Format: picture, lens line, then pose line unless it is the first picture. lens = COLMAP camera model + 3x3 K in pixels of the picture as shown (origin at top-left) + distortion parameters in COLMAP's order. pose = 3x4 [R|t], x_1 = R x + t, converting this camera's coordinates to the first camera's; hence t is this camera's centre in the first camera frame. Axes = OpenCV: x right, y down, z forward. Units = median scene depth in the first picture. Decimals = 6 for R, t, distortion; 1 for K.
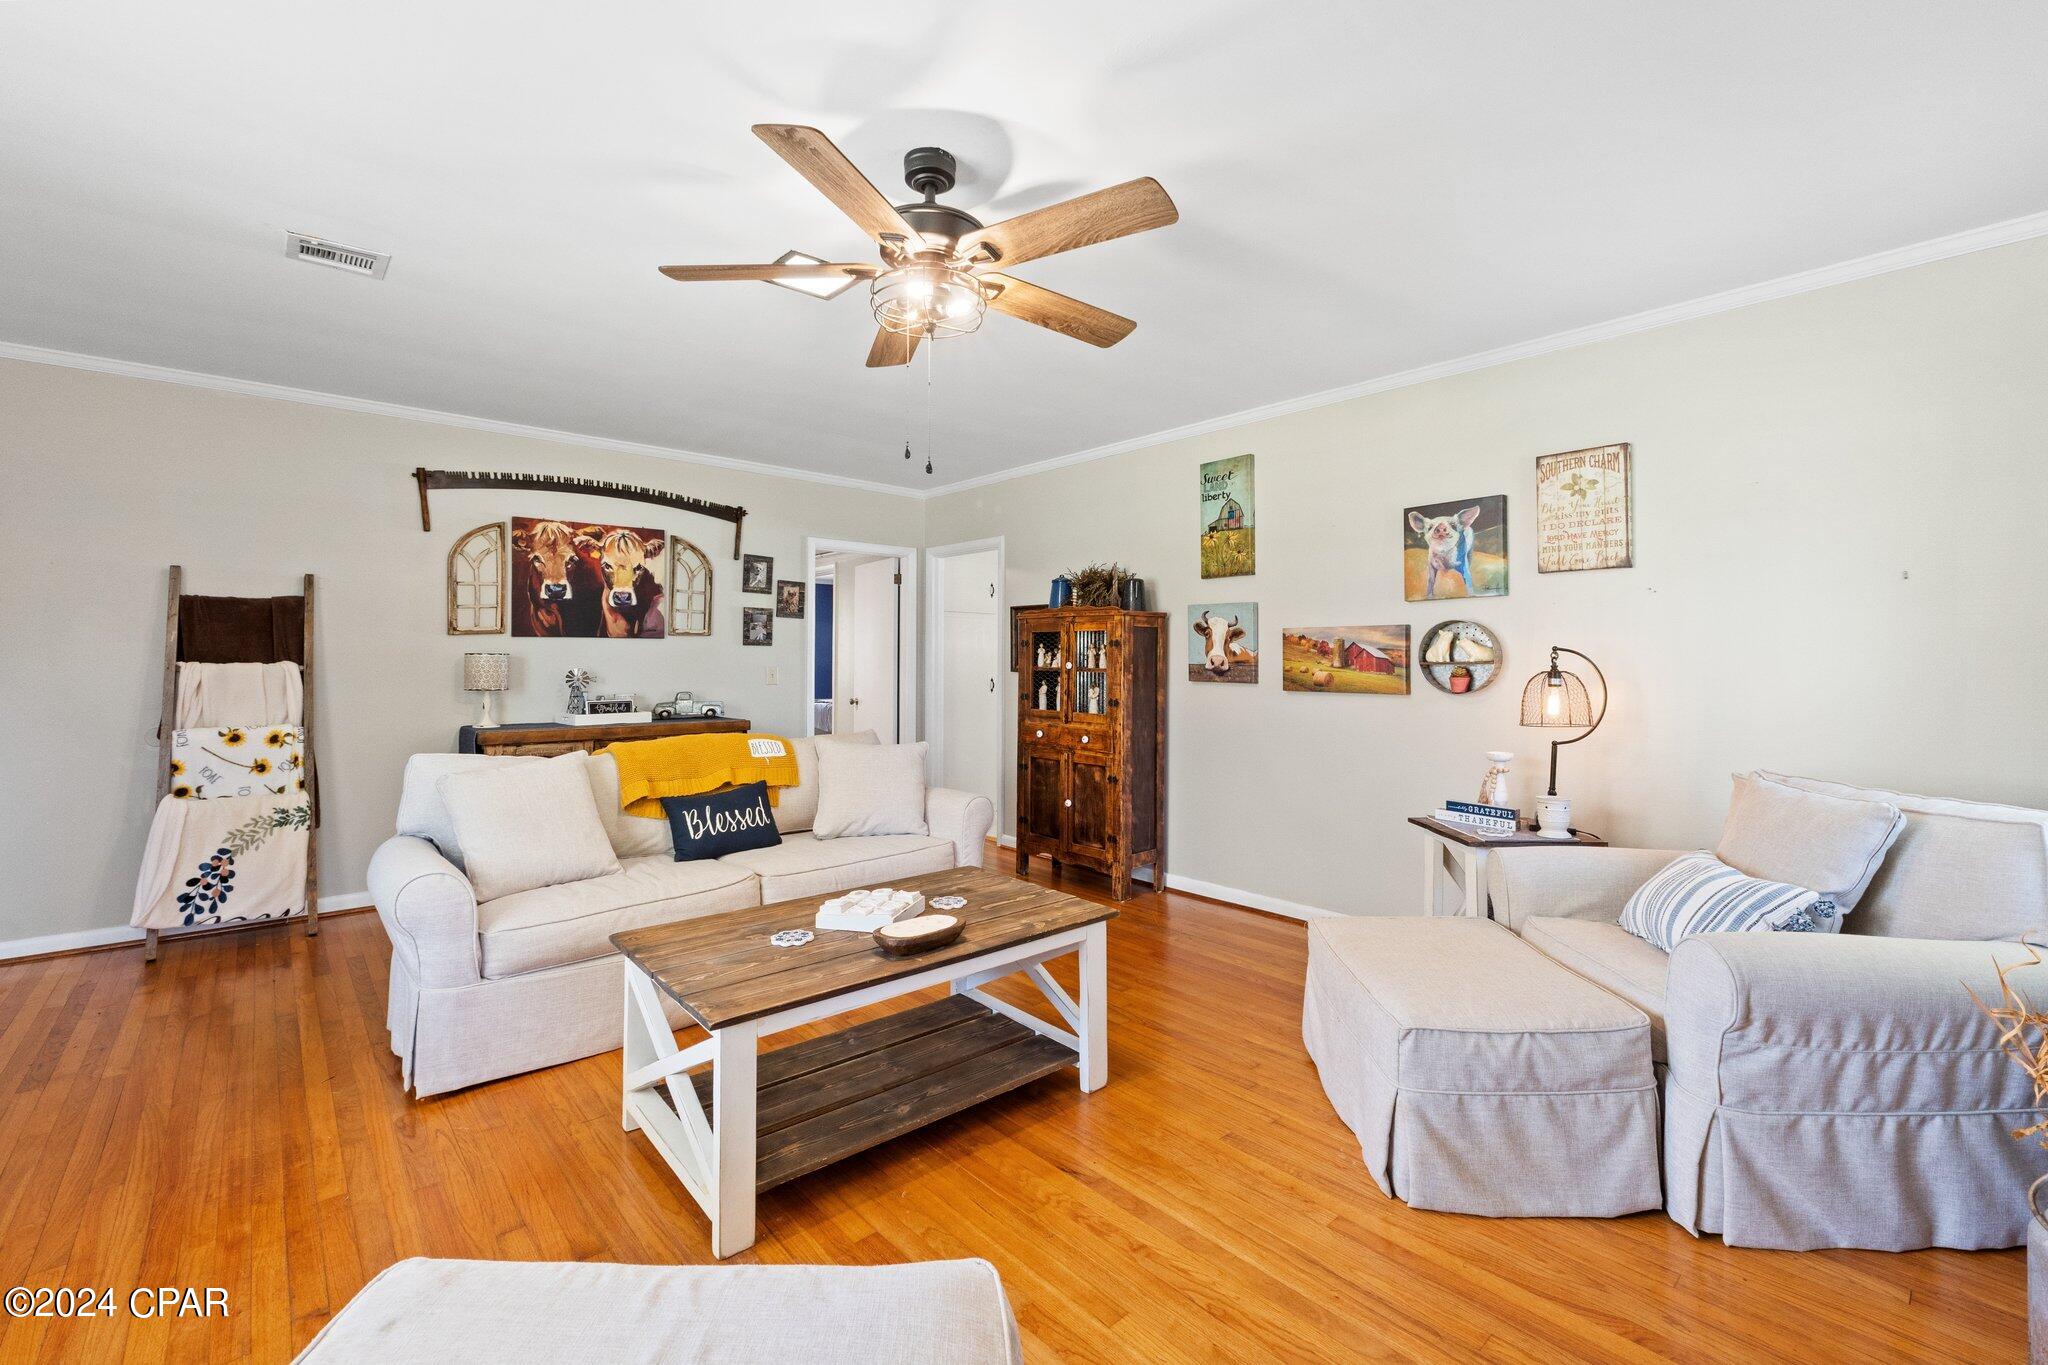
lens RADIAL K [[863.7, 0, 1013.5], [0, 863.7, 653.2], [0, 0, 1]] dist [-0.007530, 0.000837]
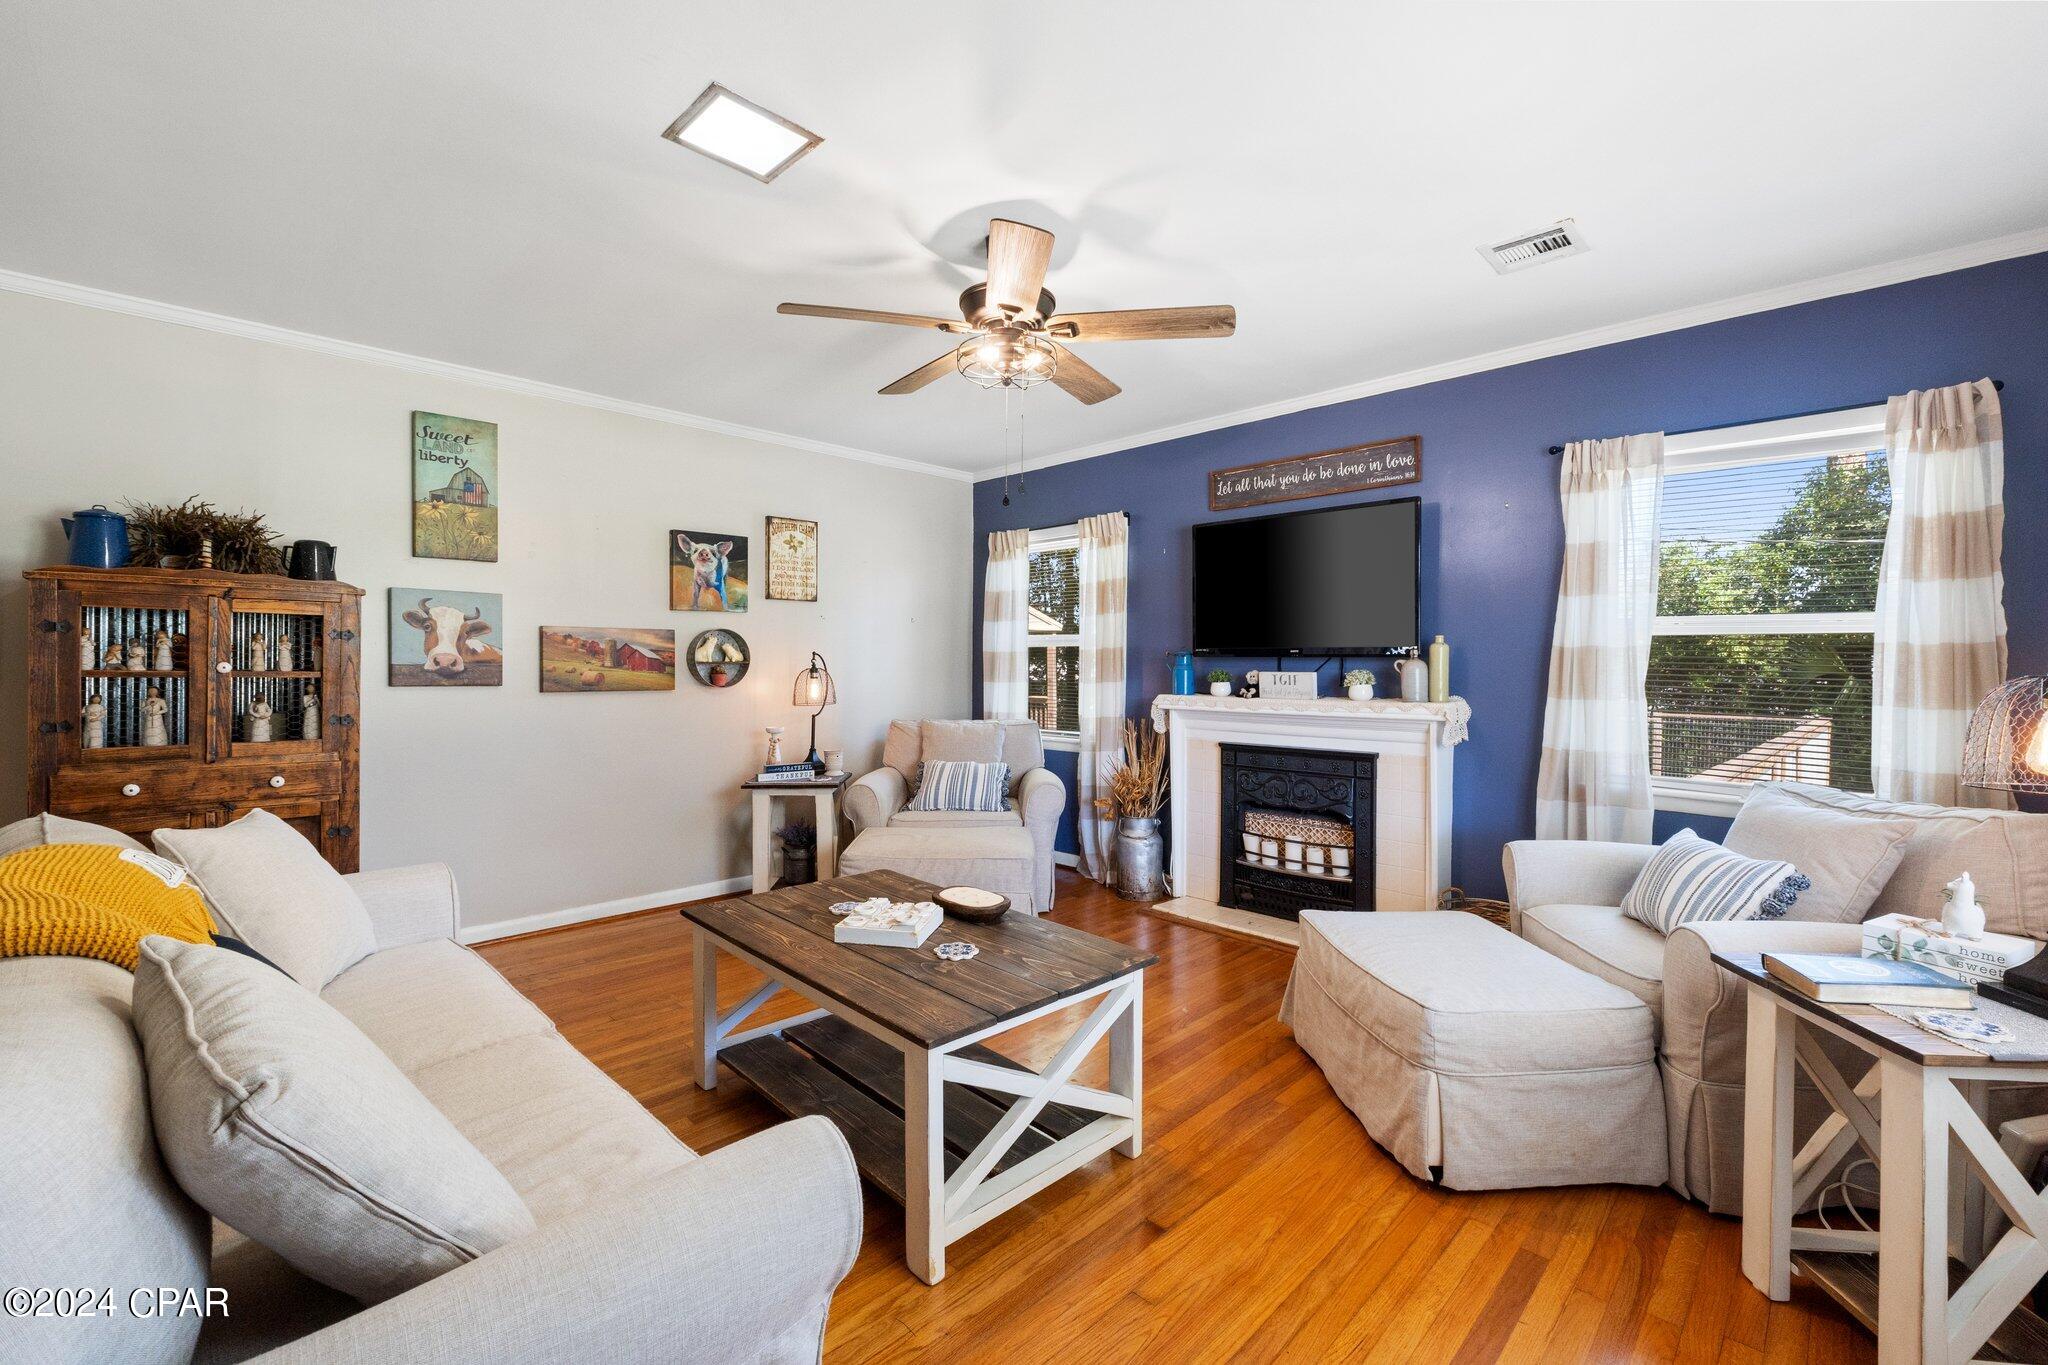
lens RADIAL K [[863.7, 0, 1026.2], [0, 863.7, 674.3], [0, 0, 1]] dist [-0.007530, 0.000837]
pose [[-0.065858, -0.013153, 0.997742, -0.689317], [-0.012590, 0.999844, 0.012349, 0.006046], [-0.997750, -0.011748, -0.066014, 0.562329]]
